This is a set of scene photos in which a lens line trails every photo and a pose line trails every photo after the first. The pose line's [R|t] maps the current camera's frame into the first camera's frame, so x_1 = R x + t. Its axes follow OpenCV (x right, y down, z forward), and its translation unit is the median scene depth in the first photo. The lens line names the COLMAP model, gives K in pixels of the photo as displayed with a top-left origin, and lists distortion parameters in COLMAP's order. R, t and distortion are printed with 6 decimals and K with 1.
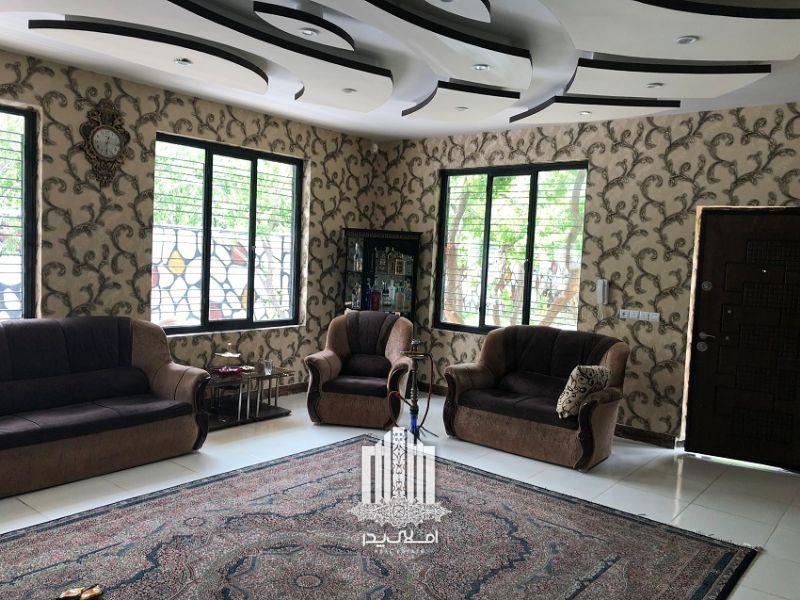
lens RADIAL K [[657.3, 0, 403.0], [0, 657.3, 297.8], [0, 0, 1]] dist [0.045021, -0.053356]
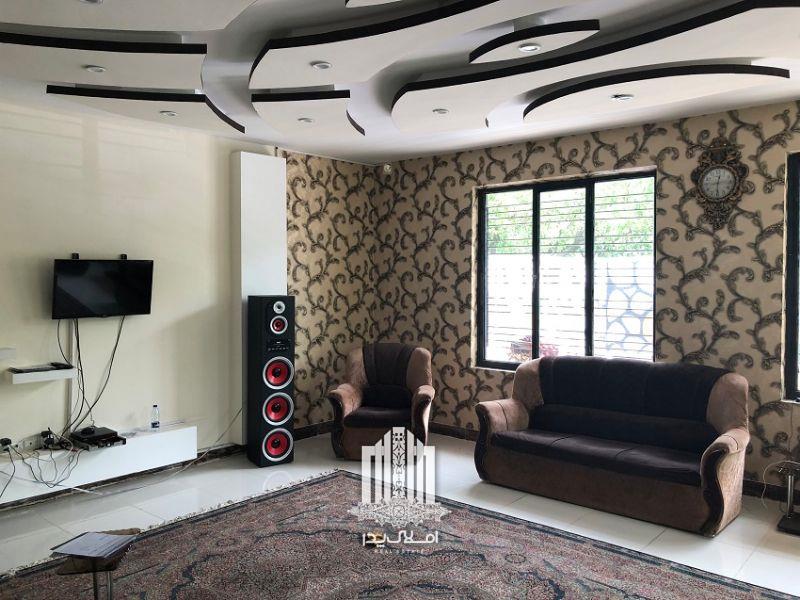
lens RADIAL K [[657.3, 0, 401.0], [0, 657.3, 296.5], [0, 0, 1]] dist [0.045021, -0.053356]
pose [[-0.036432, -0.018811, -0.999159, 0.515366], [-0.070327, 0.997392, -0.016213, -0.025083], [0.996858, 0.069677, -0.037660, 0.599665]]
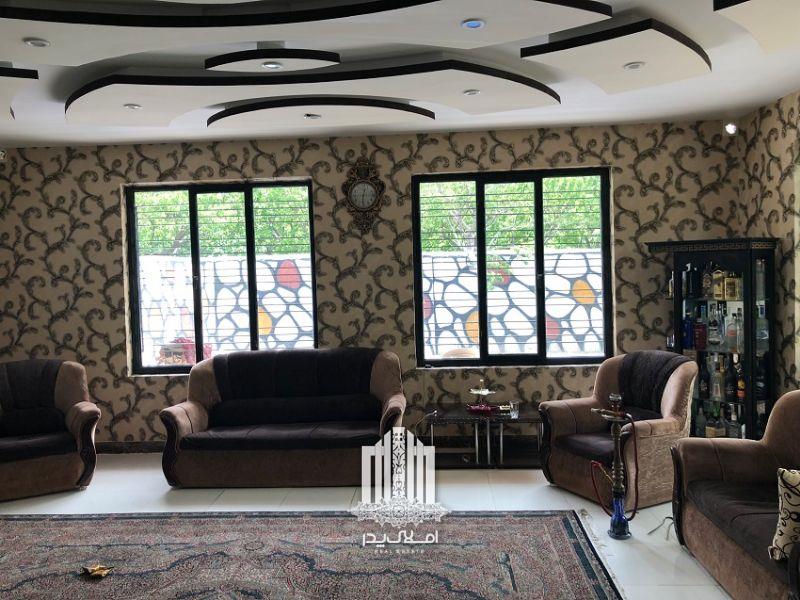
lens RADIAL K [[657.3, 0, 402.2], [0, 657.3, 295.6], [0, 0, 1]] dist [0.045021, -0.053356]
pose [[0.577593, -0.032265, -0.815687, 0.510642], [0.001147, 0.999250, -0.038714, -0.017754], [0.816324, 0.021425, 0.577197, 0.408603]]
